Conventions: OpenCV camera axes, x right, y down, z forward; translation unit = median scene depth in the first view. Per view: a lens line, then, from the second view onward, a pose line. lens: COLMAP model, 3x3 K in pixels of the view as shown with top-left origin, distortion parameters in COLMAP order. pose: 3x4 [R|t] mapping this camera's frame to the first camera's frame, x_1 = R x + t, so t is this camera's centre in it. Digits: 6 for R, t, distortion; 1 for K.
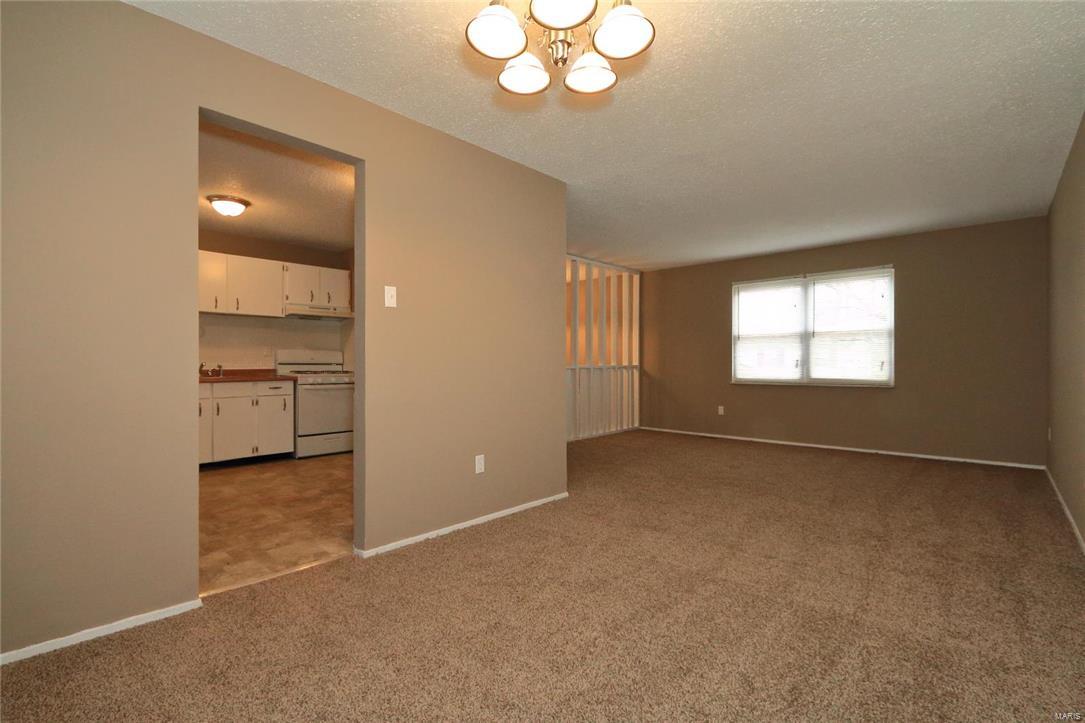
lens RADIAL K [[493.3, 0, 537.5], [0, 493.3, 367.4], [0, 0, 1]] dist [-0.014931, 0.000103]
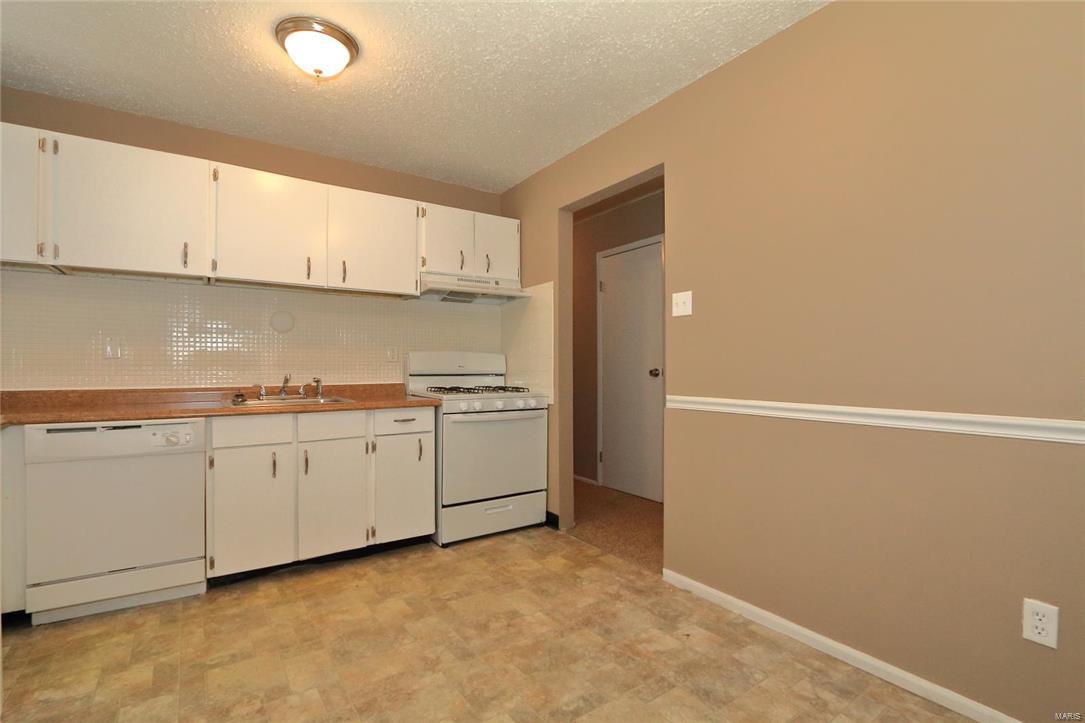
lens RADIAL K [[493.3, 0, 527.3], [0, 493.3, 364.8], [0, 0, 1]] dist [-0.014931, 0.000103]
pose [[0.970828, -0.004304, -0.239738, -0.259907], [0.000252, 0.999857, -0.016930, -0.010438], [0.239777, 0.016376, 0.970690, 0.481496]]
